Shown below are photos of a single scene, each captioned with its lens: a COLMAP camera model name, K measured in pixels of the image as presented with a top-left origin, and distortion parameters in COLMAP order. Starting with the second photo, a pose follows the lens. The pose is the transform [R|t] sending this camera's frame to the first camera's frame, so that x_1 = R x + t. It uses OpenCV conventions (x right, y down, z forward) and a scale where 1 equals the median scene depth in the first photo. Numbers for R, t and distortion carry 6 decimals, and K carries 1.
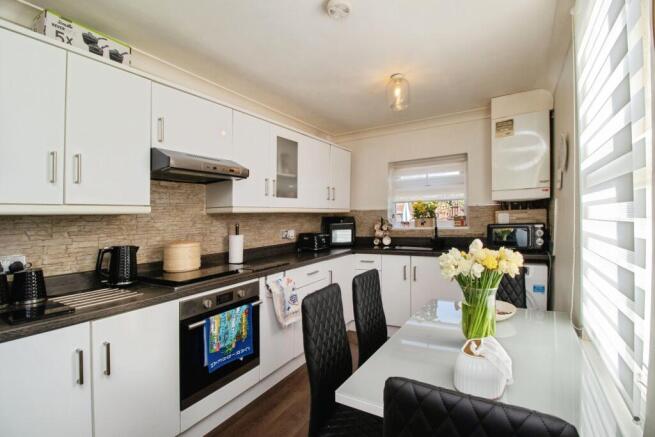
lens RADIAL K [[306.2, 0, 330.6], [0, 306.2, 207.6], [0, 0, 1]] dist [0.001972, -0.000023]
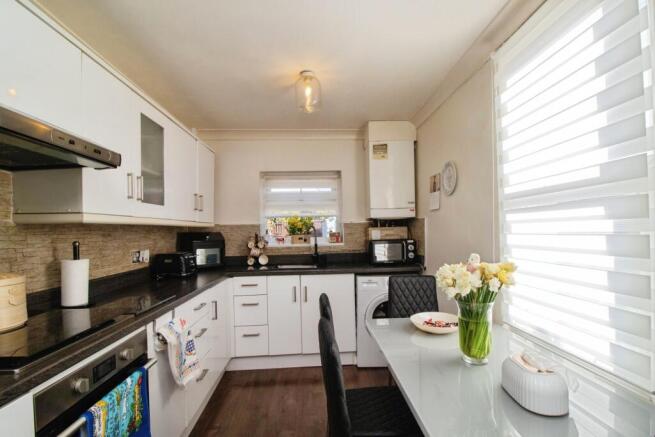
lens RADIAL K [[317.7, 0, 324.7], [0, 317.7, 229.3], [0, 0, 1]] dist [-0.002834, -0.001262]
pose [[0.835335, 0.014016, 0.549562, -0.201875], [-0.021712, 0.999736, 0.007504, 0.011030], [-0.549312, -0.018201, 0.835419, 0.165722]]
